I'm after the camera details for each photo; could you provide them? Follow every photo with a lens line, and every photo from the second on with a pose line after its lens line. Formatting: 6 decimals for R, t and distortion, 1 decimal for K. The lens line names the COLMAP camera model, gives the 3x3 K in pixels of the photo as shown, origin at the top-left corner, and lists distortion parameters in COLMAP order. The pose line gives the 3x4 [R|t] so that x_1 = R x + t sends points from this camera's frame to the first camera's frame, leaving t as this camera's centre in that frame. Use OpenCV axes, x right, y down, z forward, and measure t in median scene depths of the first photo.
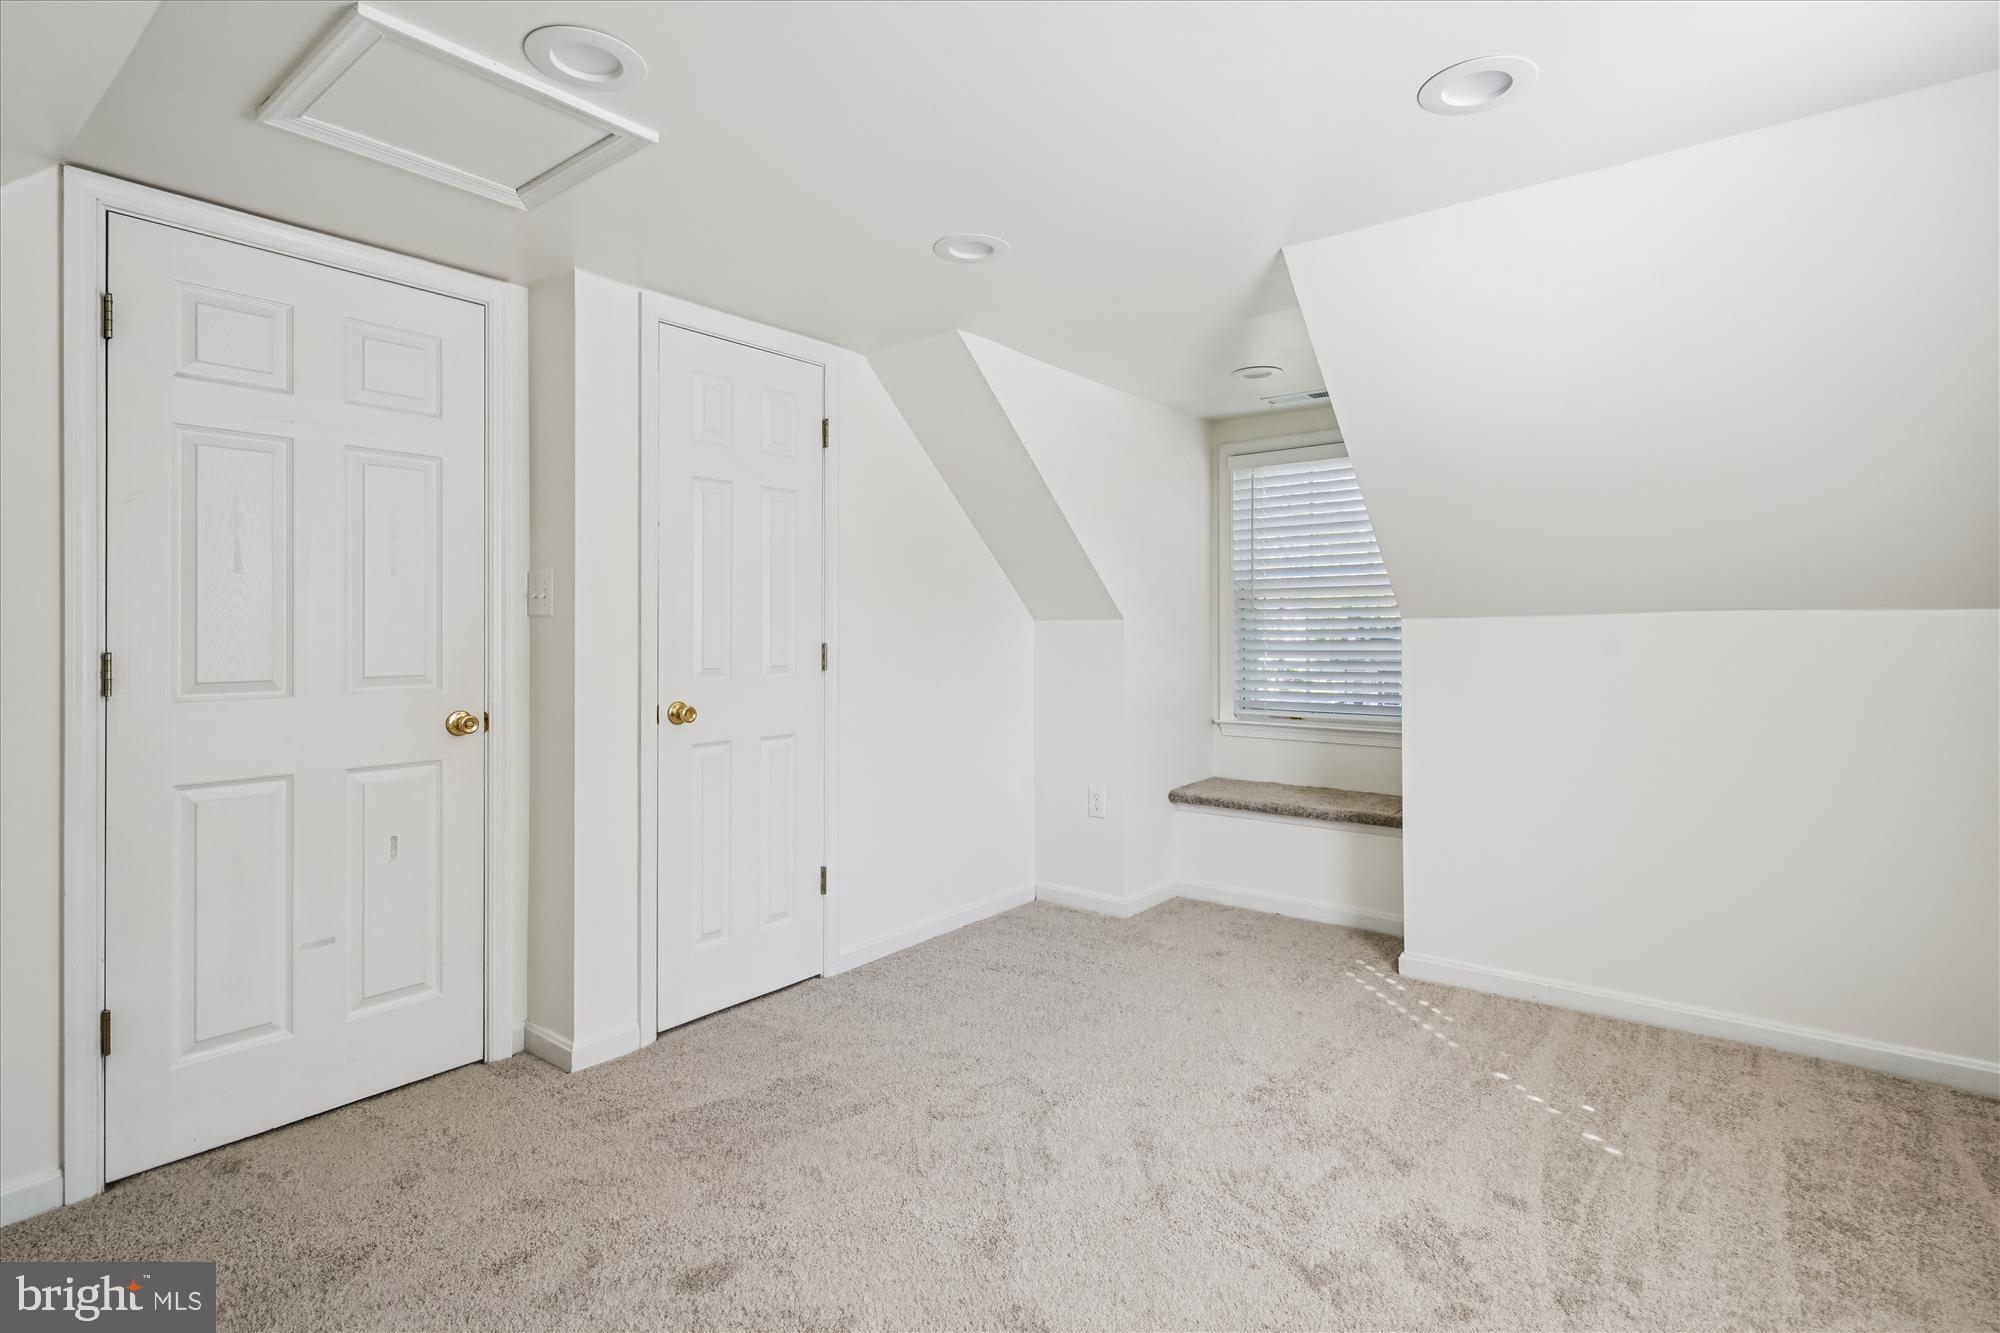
lens RADIAL K [[969.7, 0, 1009.7], [0, 969.7, 625.8], [0, 0, 1]] dist [-0.040608, 0.005670]
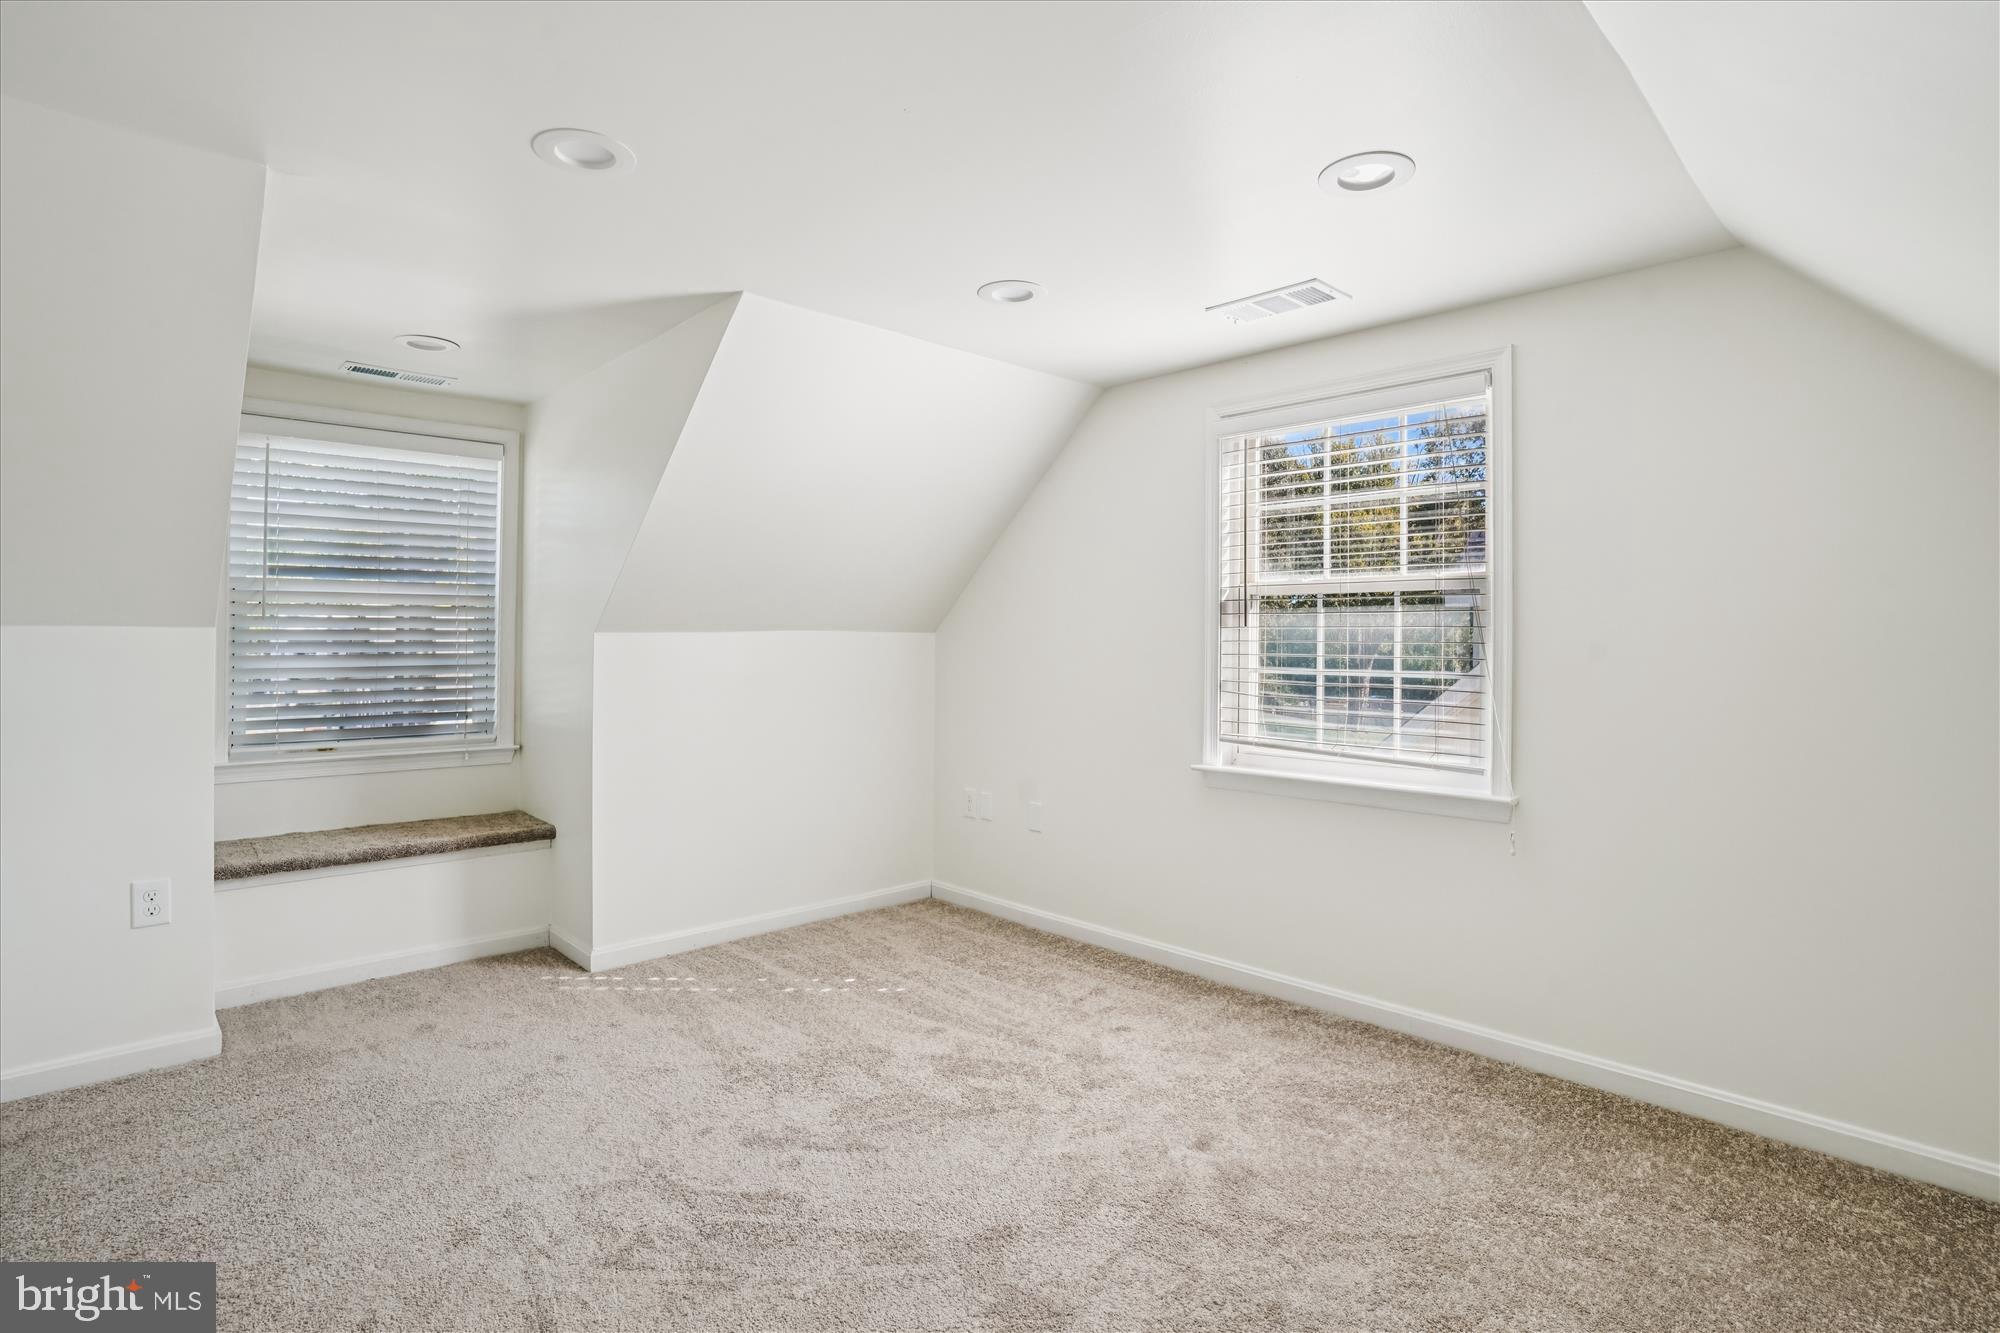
lens RADIAL K [[969.7, 0, 995.9], [0, 969.7, 654.2], [0, 0, 1]] dist [-0.040608, 0.005670]
pose [[0.145944, -0.010243, 0.989240, -0.585320], [-0.006353, 0.999916, 0.011291, 0.001573], [-0.989272, -0.007933, 0.145867, 0.429915]]
